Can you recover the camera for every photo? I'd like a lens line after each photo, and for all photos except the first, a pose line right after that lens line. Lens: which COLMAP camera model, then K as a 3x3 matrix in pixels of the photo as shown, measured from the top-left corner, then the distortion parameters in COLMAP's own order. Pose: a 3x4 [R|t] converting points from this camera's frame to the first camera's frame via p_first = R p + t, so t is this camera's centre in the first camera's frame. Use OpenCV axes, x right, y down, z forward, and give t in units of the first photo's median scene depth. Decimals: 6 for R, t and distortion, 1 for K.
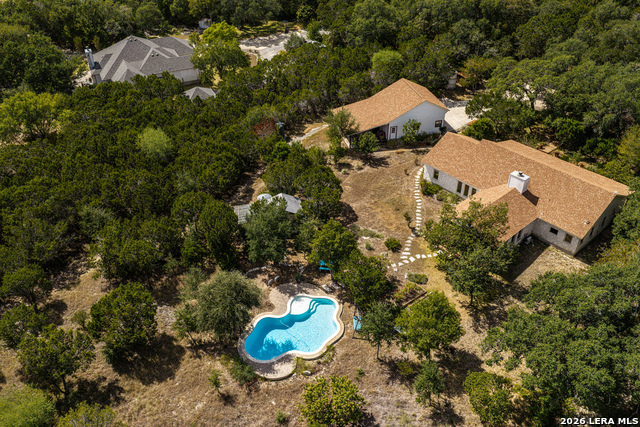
lens RADIAL K [[531.9, 0, 320.0], [0, 531.9, 213.5], [0, 0, 1]] dist [-0.001971, -0.009738]
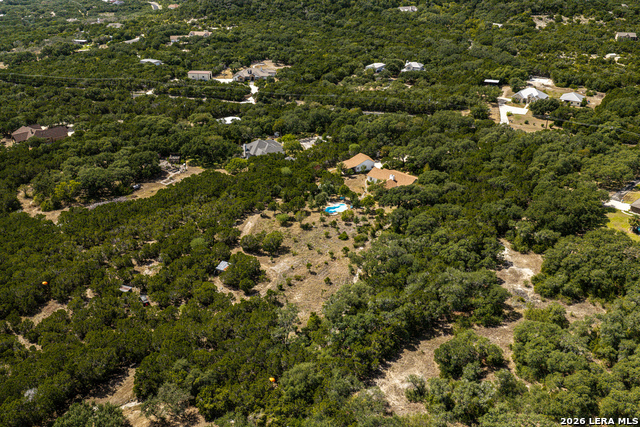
lens RADIAL K [[531.9, 0, 320.0], [0, 531.9, 213.5], [0, 0, 1]] dist [-0.001971, -0.009738]
pose [[0.997579, -0.014414, 0.068030, -0.294543], [0.025926, 0.984842, -0.171505, 0.622959], [-0.064527, 0.172854, 0.982832, -1.971592]]
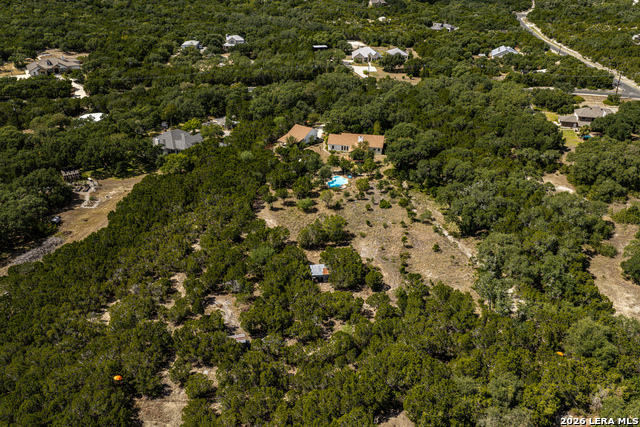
lens RADIAL K [[531.9, 0, 320.0], [0, 531.9, 213.5], [0, 0, 1]] dist [-0.001971, -0.009738]
pose [[0.785686, -0.252485, 0.564755, -1.436830], [0.346084, 0.936088, -0.062975, 0.390105], [-0.512760, 0.244931, 0.822852, -1.186109]]
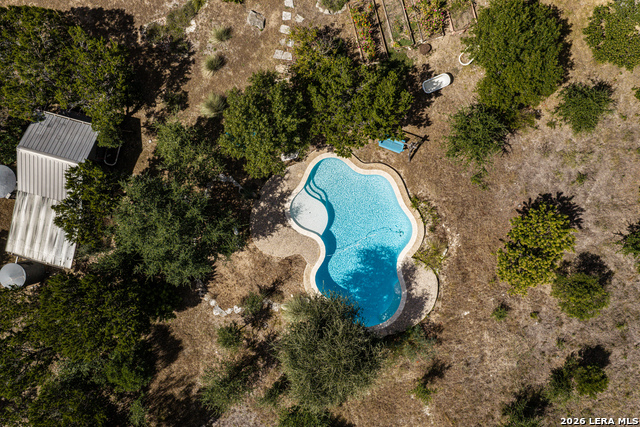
lens RADIAL K [[531.9, 0, 320.0], [0, 531.9, 213.5], [0, 0, 1]] dist [-0.001971, -0.009738]
pose [[0.378976, -0.925353, 0.009915, -0.025947], [0.523490, 0.223204, 0.822276, -0.199698], [-0.763109, -0.306433, 0.569002, 0.444971]]
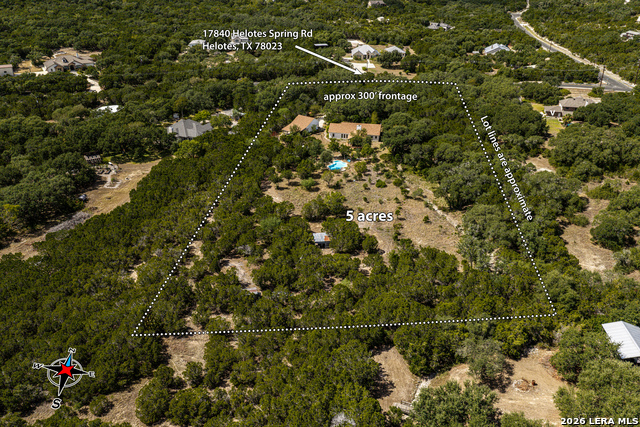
lens RADIAL K [[531.9, 0, 320.0], [0, 531.9, 213.5], [0, 0, 1]] dist [-0.001971, -0.009738]
pose [[0.786275, -0.252700, 0.563838, -1.578647], [0.349048, 0.934645, -0.067862, 0.497504], [-0.509840, 0.250164, 0.823092, -1.327942]]
